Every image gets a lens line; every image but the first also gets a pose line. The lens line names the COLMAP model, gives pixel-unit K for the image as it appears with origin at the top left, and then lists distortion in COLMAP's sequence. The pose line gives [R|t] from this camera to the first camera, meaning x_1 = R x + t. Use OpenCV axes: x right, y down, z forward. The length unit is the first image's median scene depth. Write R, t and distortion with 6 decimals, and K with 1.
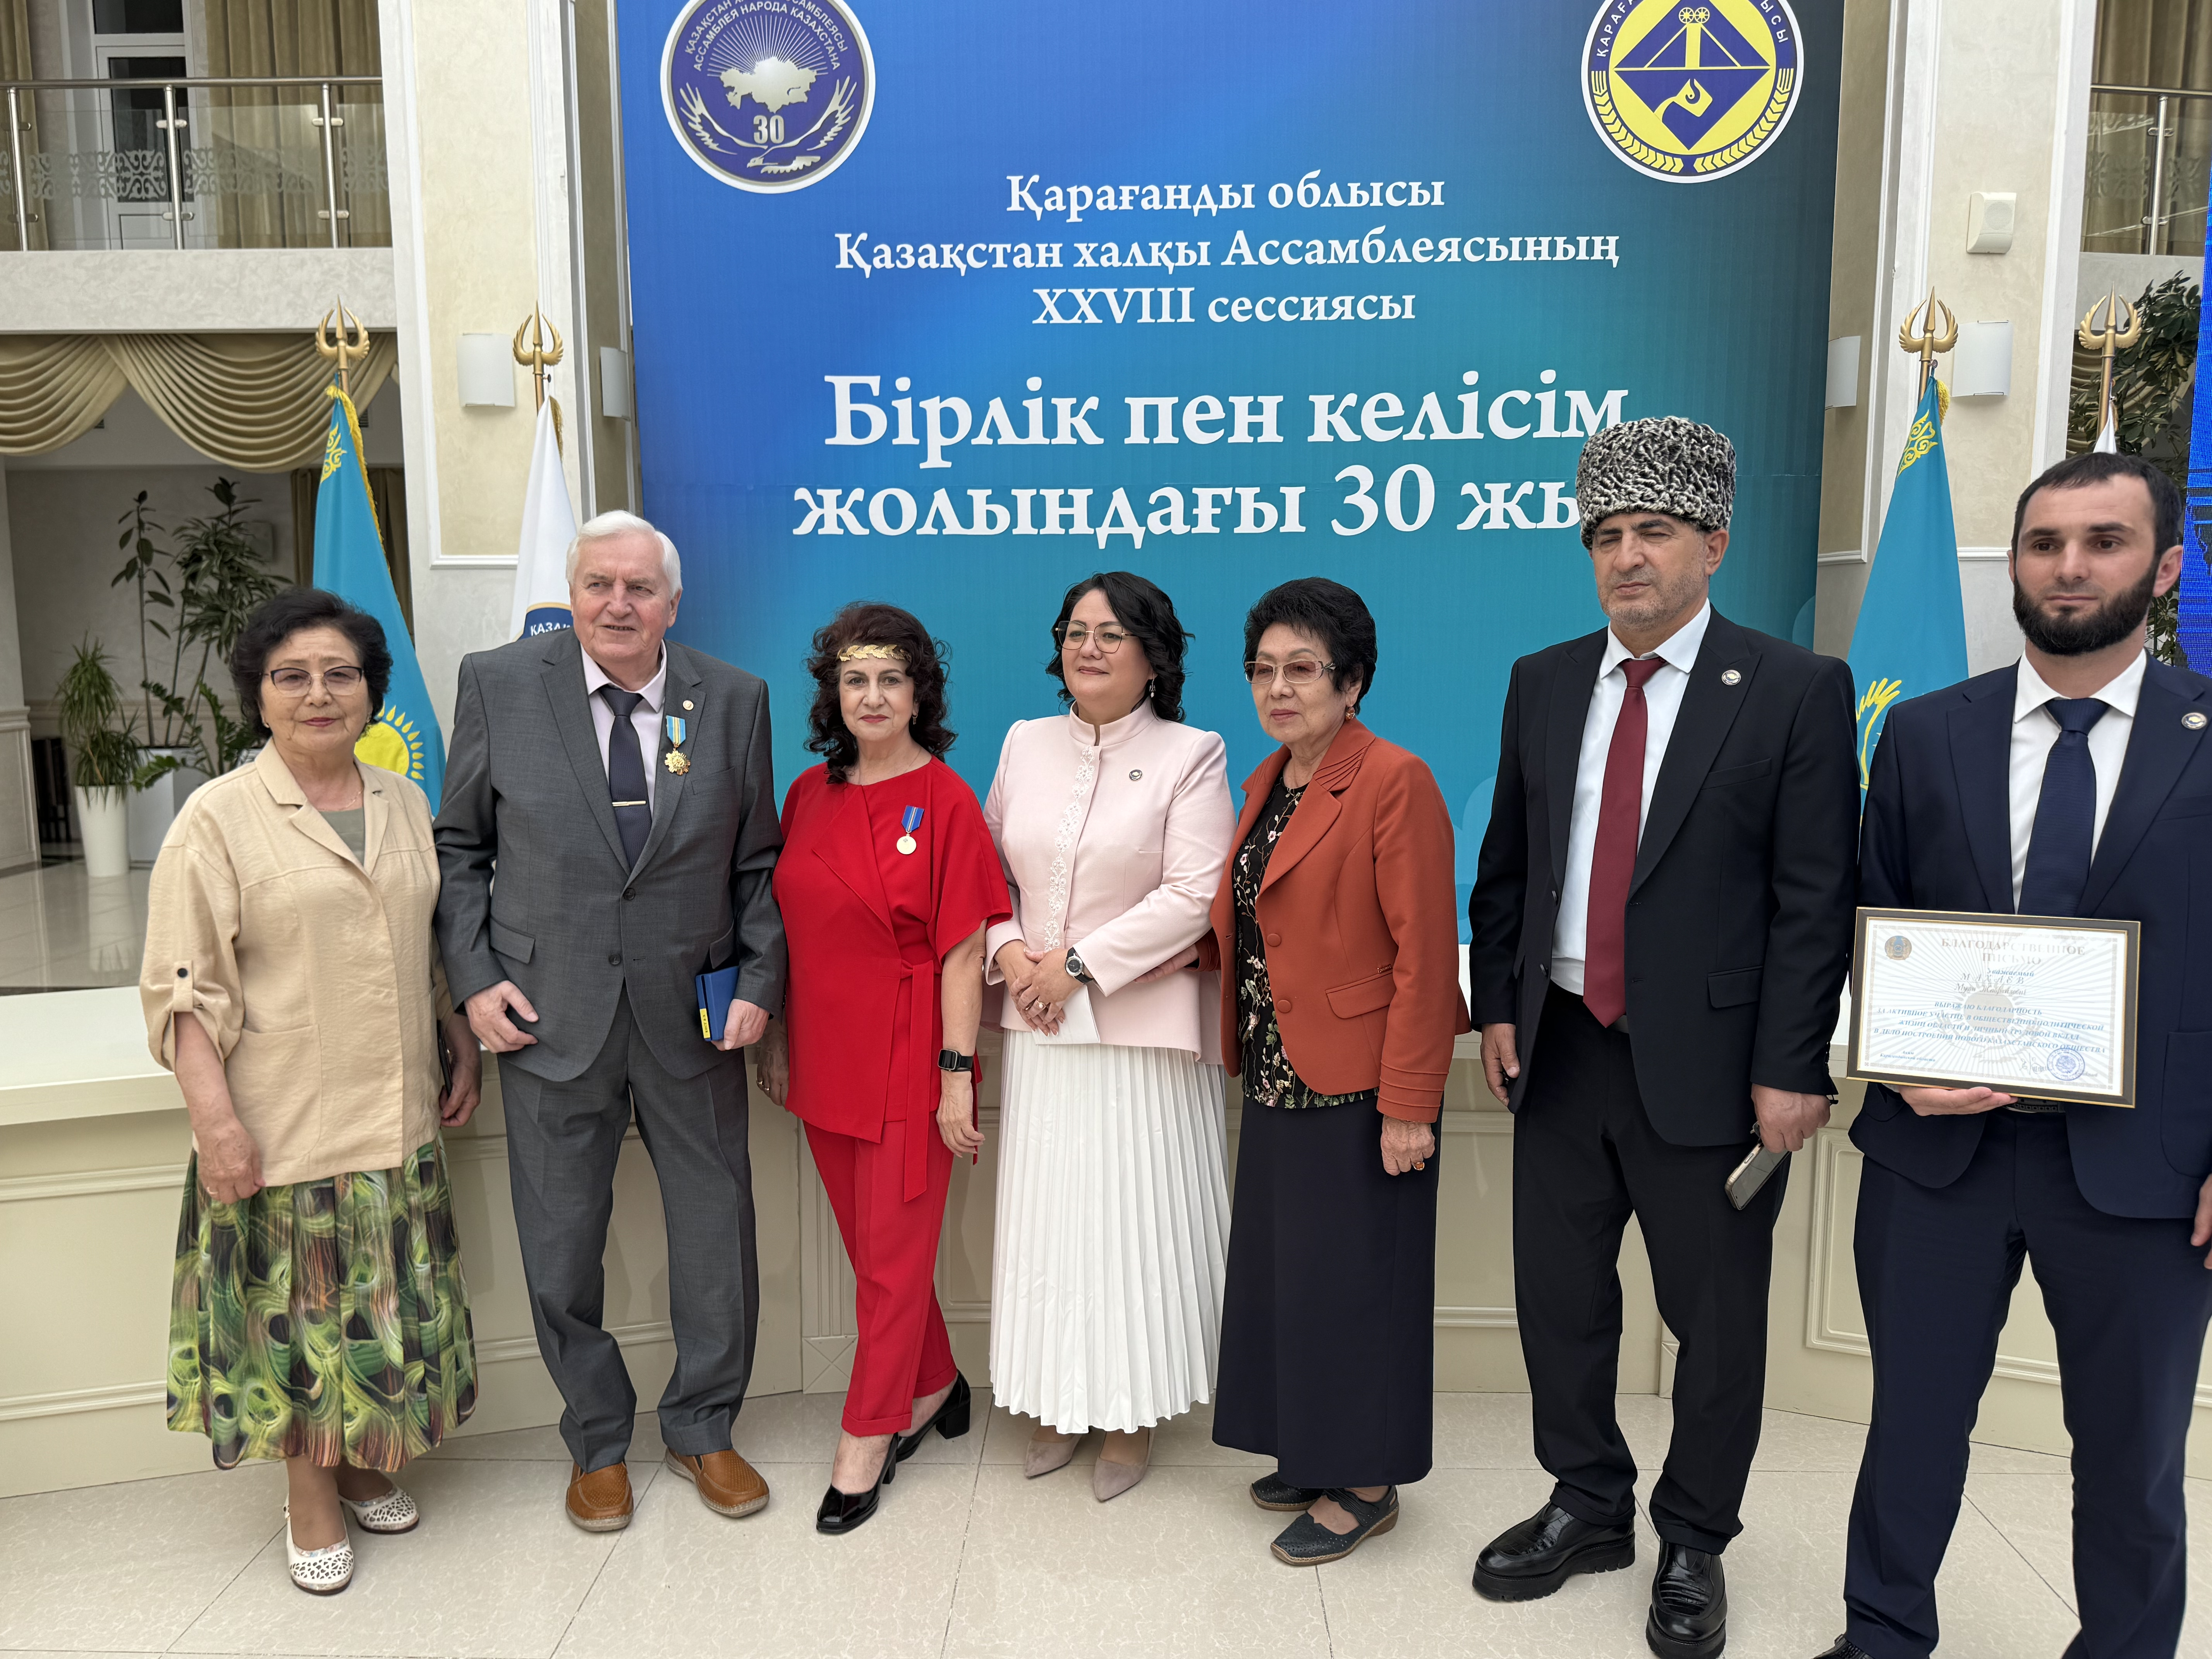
lens RADIAL K [[1643.9, 0, 1108.6], [0, 1643.9, 836.3], [0, 0, 1]] dist [0.220586, -0.527322]
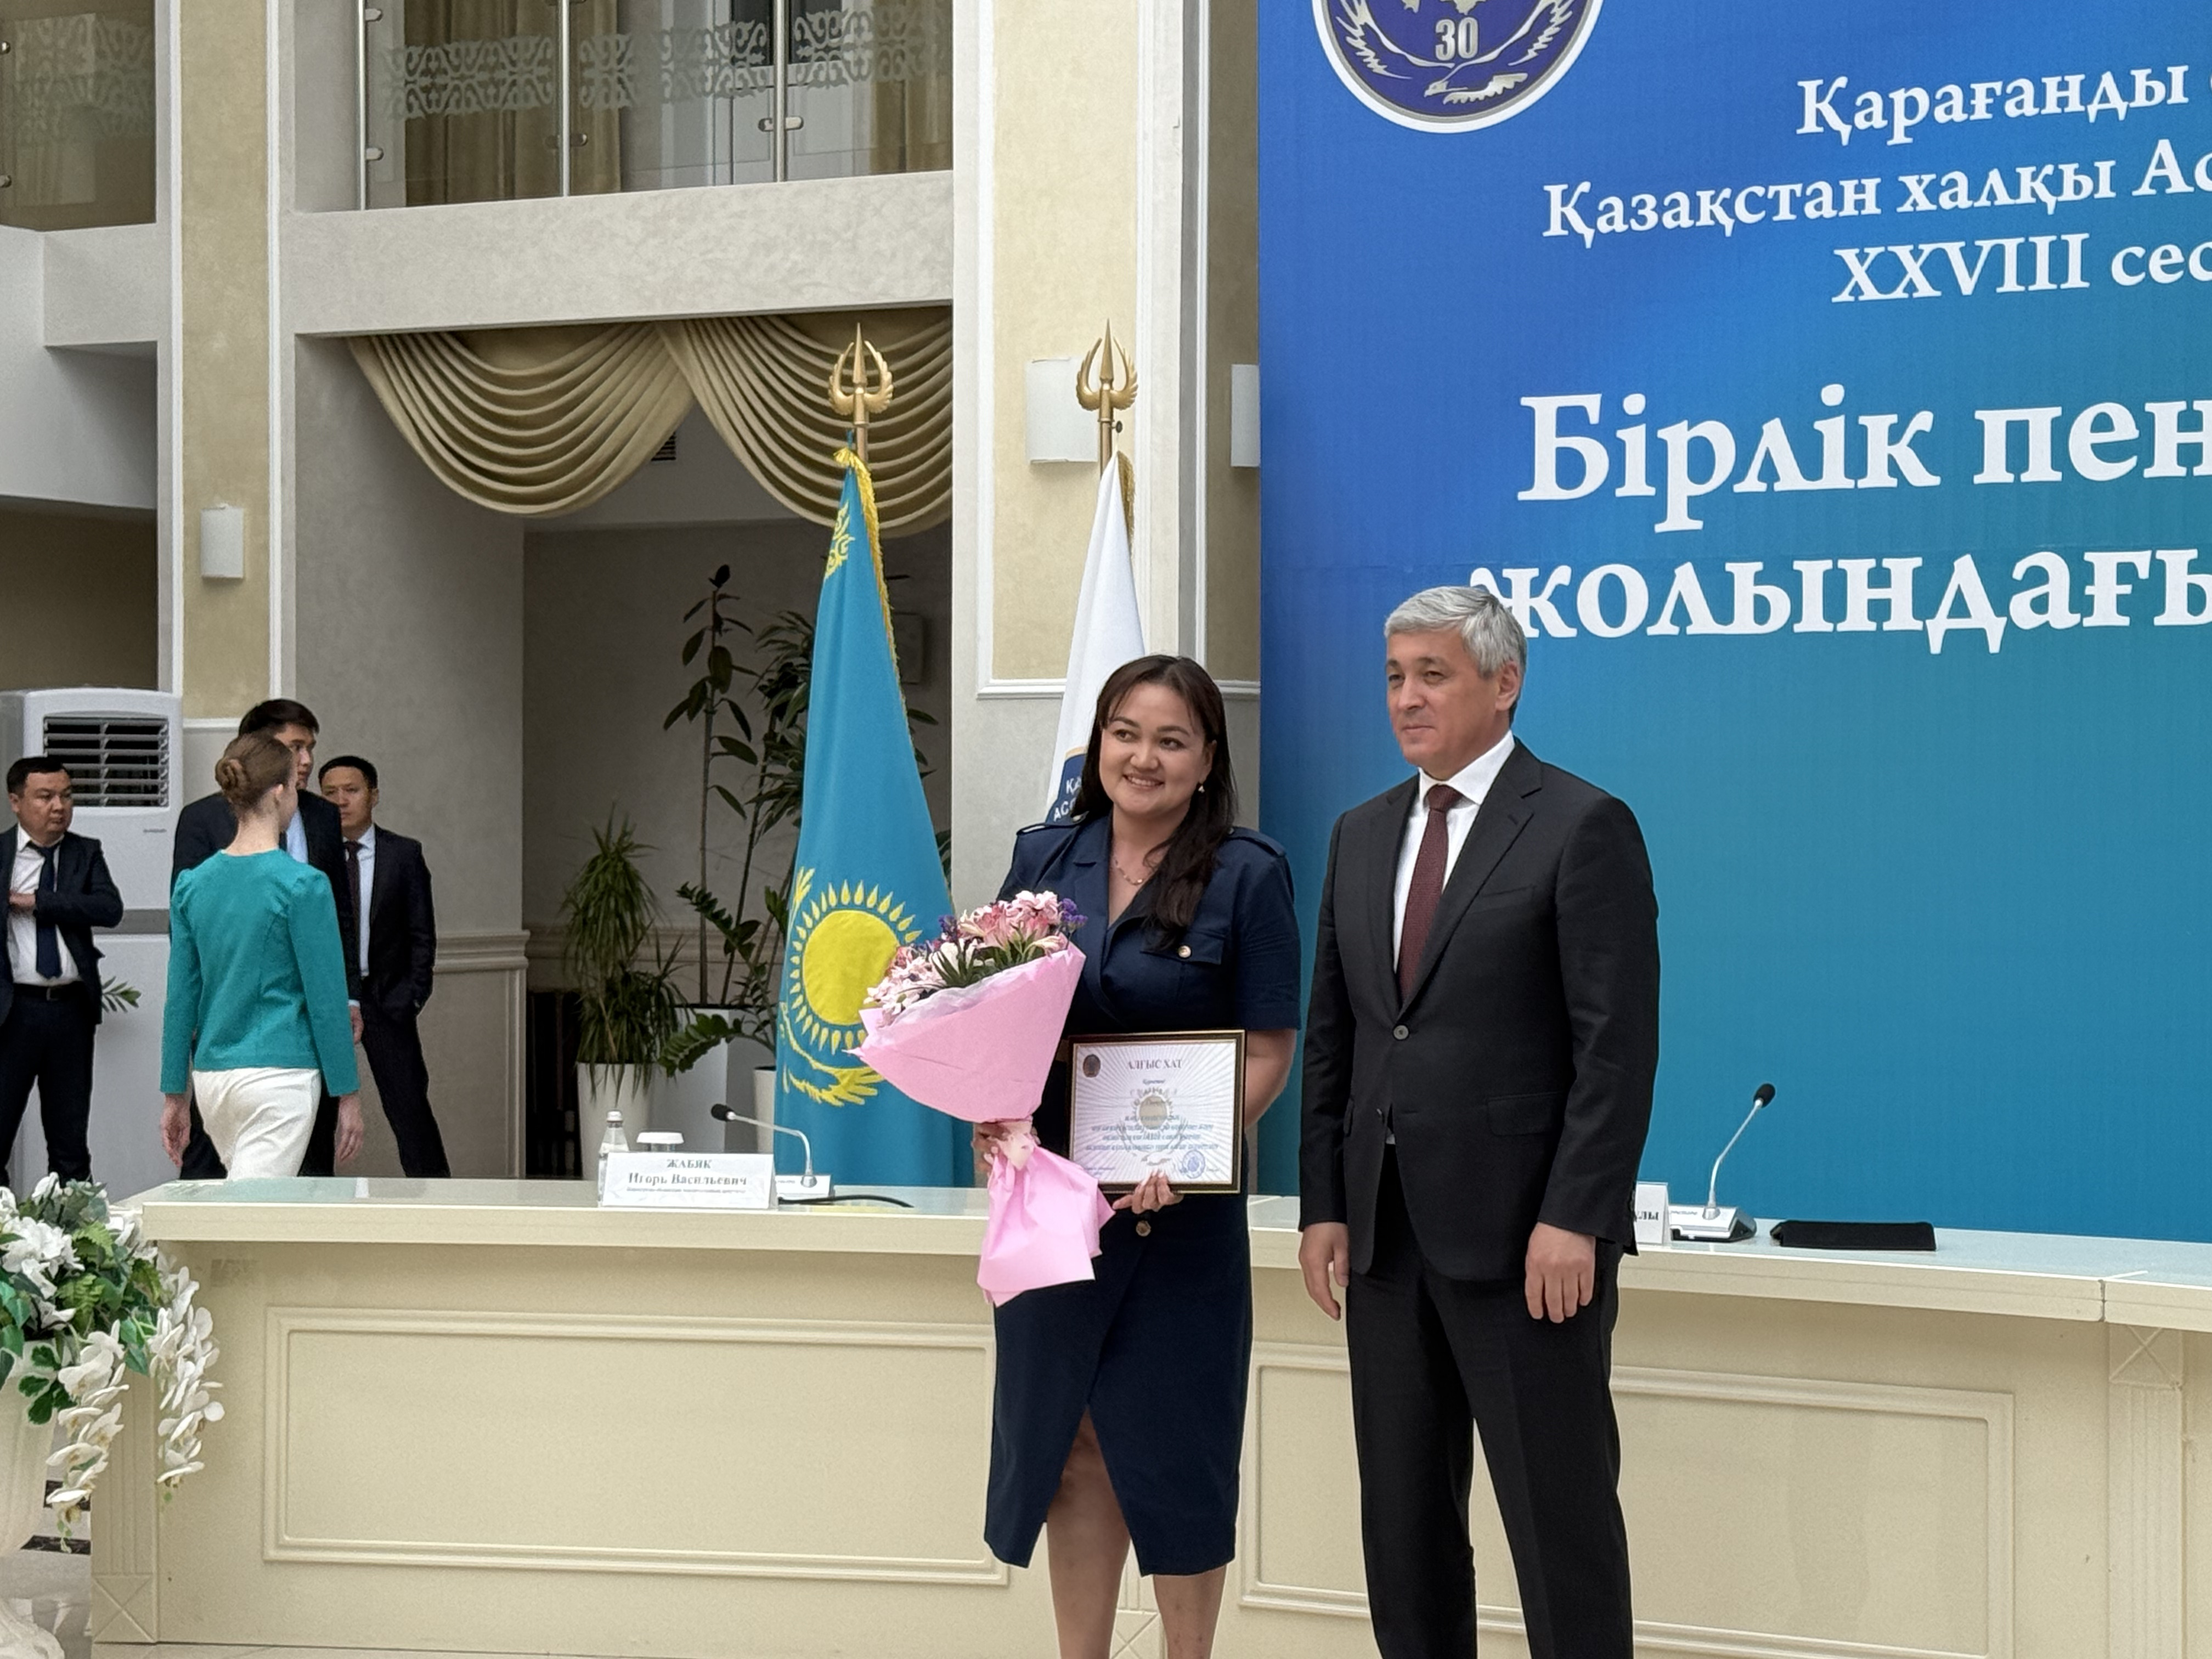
lens RADIAL K [[4607.6, 0, 1109.3], [0, 4607.6, 840.6], [0, 0, 1]] dist [0.135454, 0.168374]
pose [[0.886685, 0.010081, -0.462264, 0.514317], [-0.066008, 0.992282, -0.104972, 0.091268], [0.457638, 0.123590, 0.880507, -0.618270]]
